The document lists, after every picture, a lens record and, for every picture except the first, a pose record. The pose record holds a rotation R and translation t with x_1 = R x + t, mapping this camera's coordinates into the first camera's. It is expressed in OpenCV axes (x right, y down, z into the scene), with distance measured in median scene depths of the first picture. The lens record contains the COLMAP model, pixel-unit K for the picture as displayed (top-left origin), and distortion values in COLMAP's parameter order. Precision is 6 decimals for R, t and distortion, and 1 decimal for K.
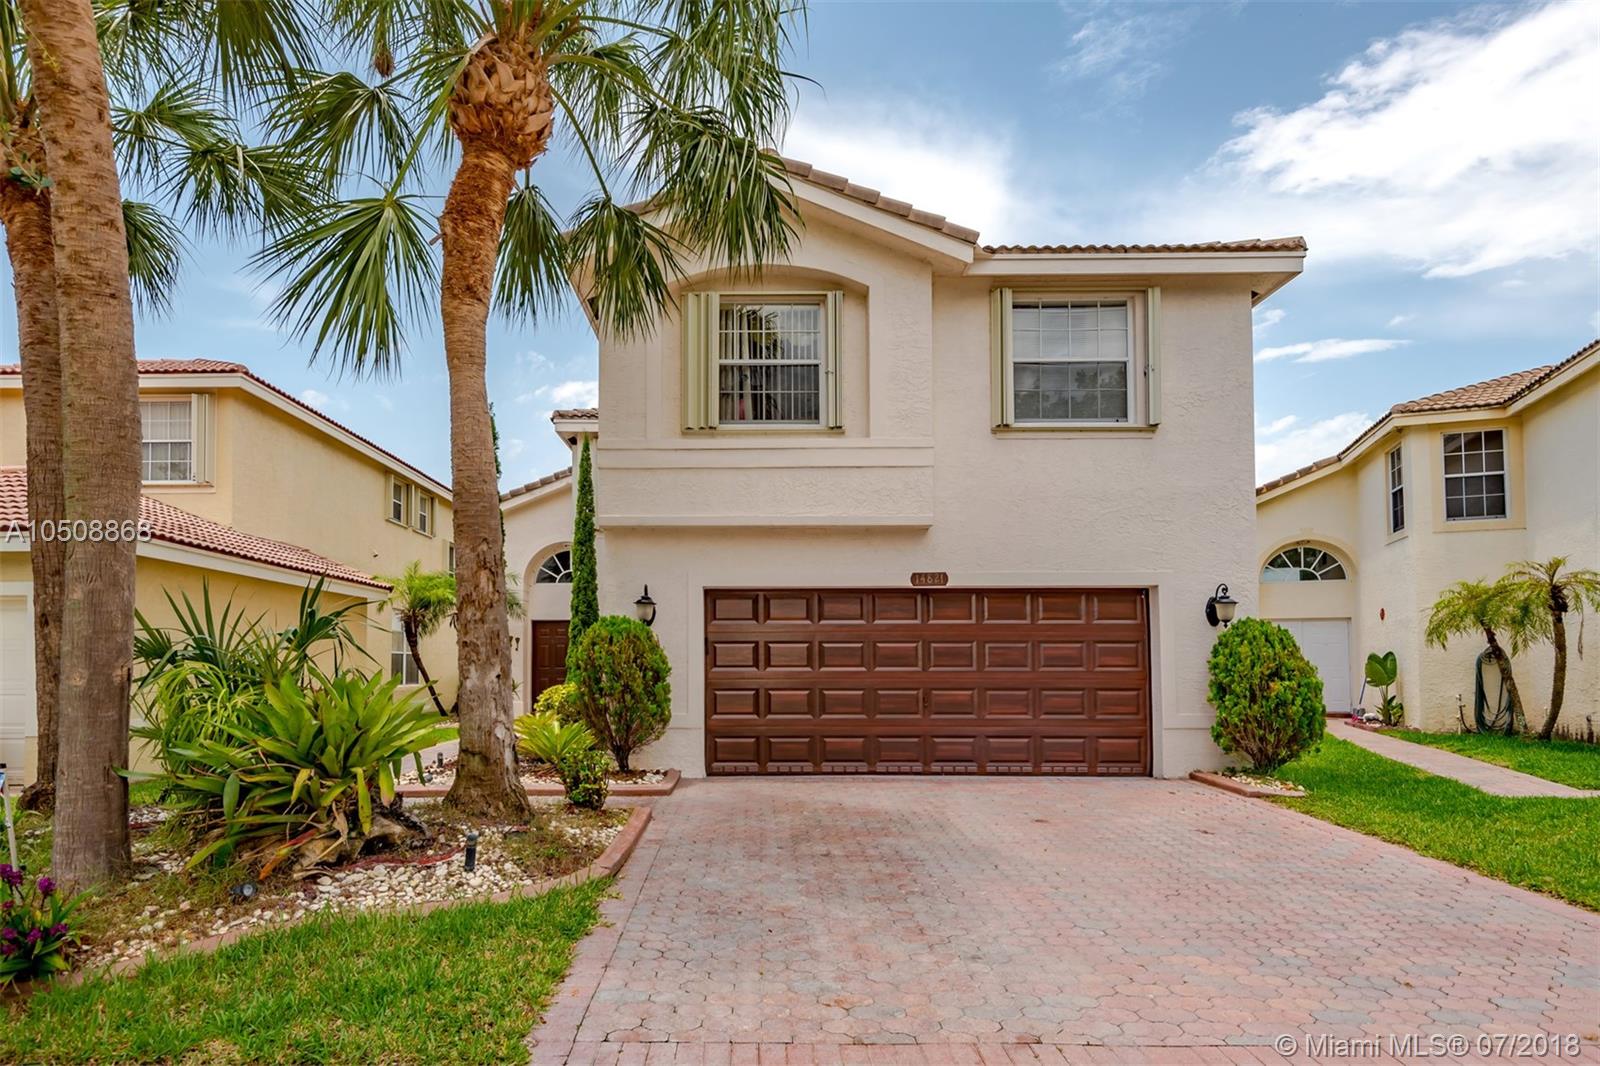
lens RADIAL K [[866.8, 0, 799.9], [0, 866.8, 633.6], [0, 0, 1]] dist [-0.001470, -0.000590]
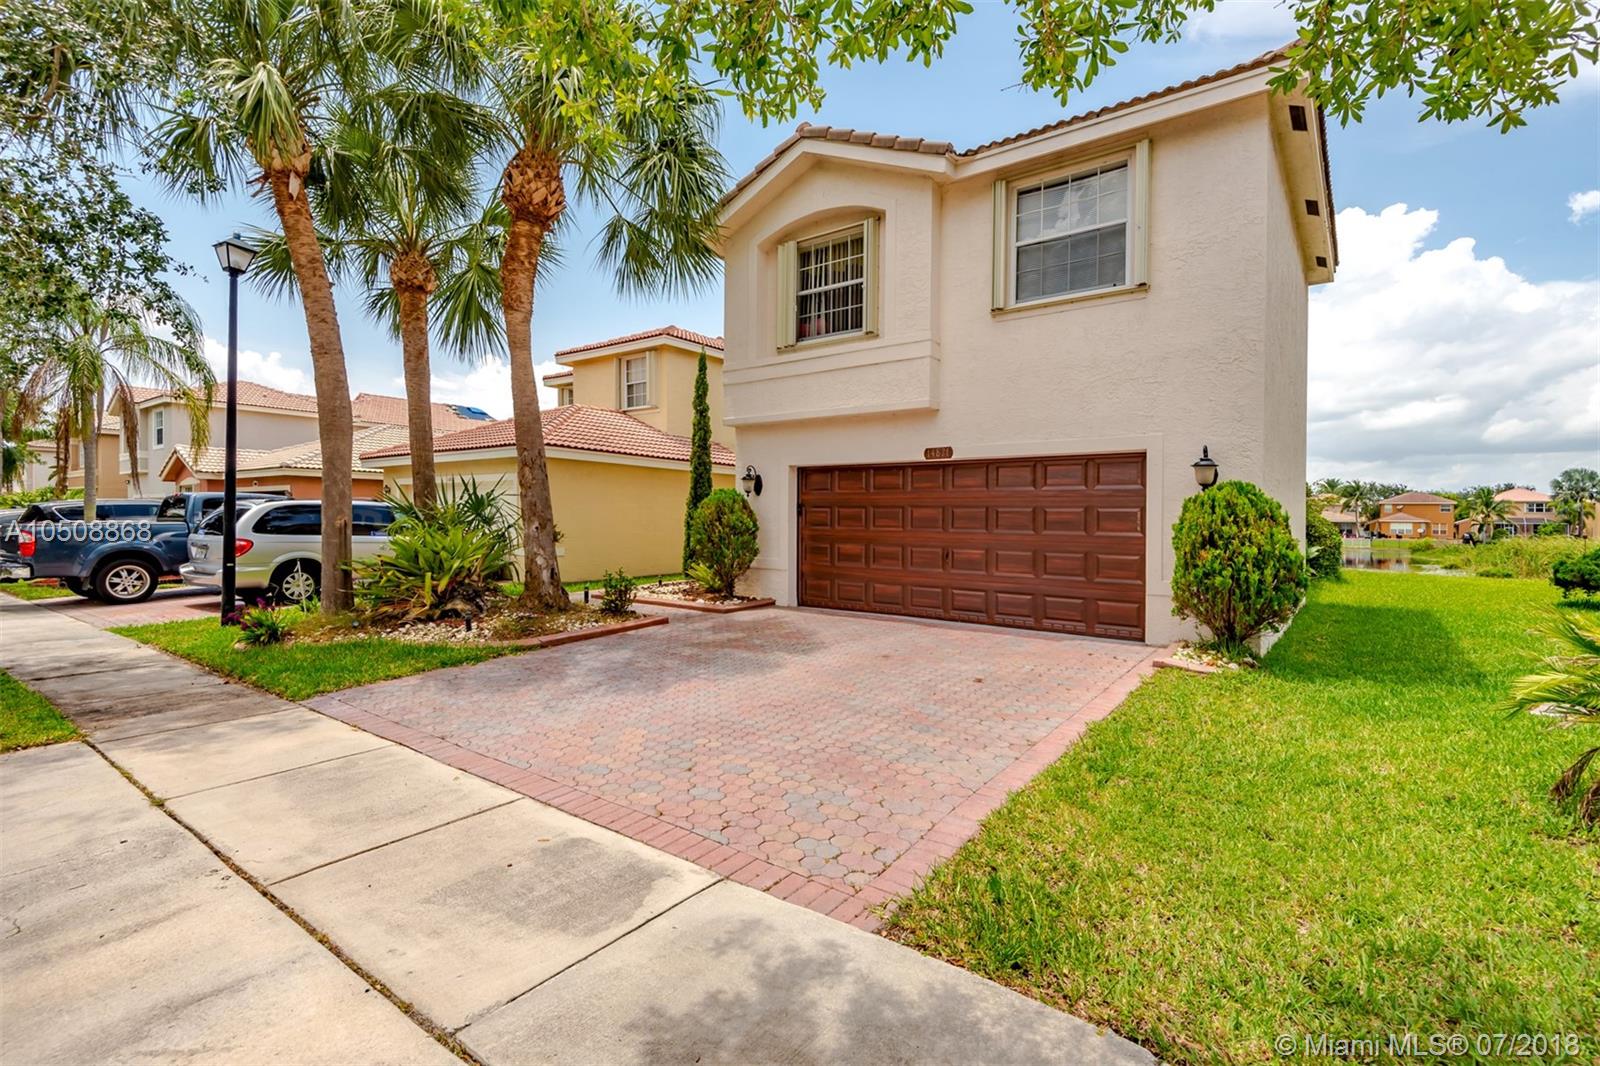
lens RADIAL K [[745.9, 0, 790.8], [0, 745.9, 538.6], [0, 0, 1]] dist [-0.000377, -0.000420]
pose [[0.794509, 0.025915, -0.606699, 0.603456], [0.008665, 0.998503, 0.053999, -0.003767], [0.607190, -0.048160, 0.793096, 0.078138]]
